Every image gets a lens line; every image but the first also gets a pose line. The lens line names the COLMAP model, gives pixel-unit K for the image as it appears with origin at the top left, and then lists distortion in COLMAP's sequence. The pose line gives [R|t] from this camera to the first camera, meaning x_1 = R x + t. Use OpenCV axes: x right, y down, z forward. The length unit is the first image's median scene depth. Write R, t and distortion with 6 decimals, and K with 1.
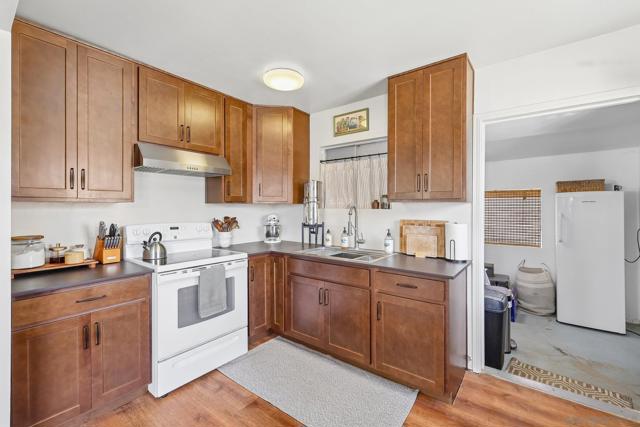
lens RADIAL K [[280.4, 0, 317.0], [0, 280.4, 208.5], [0, 0, 1]] dist [0.000894, 0.000044]
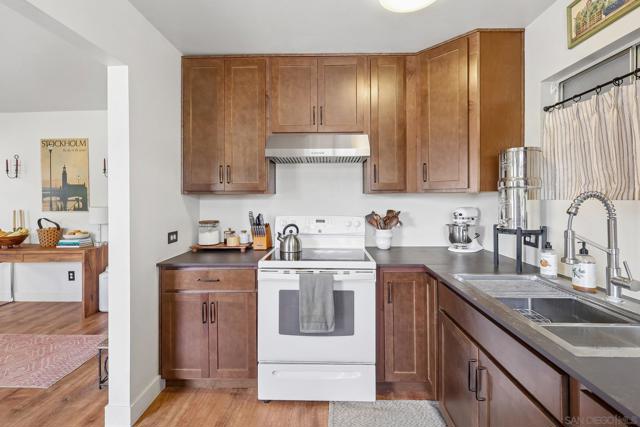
lens RADIAL K [[281.9, 0, 318.7], [0, 281.9, 200.0], [0, 0, 1]] dist [-0.000714, -0.000022]
pose [[0.589437, -0.000381, -0.807814, 0.237064], [0.000447, 1.000000, -0.000145, 0.000822], [0.807814, -0.000276, 0.589437, 0.446874]]
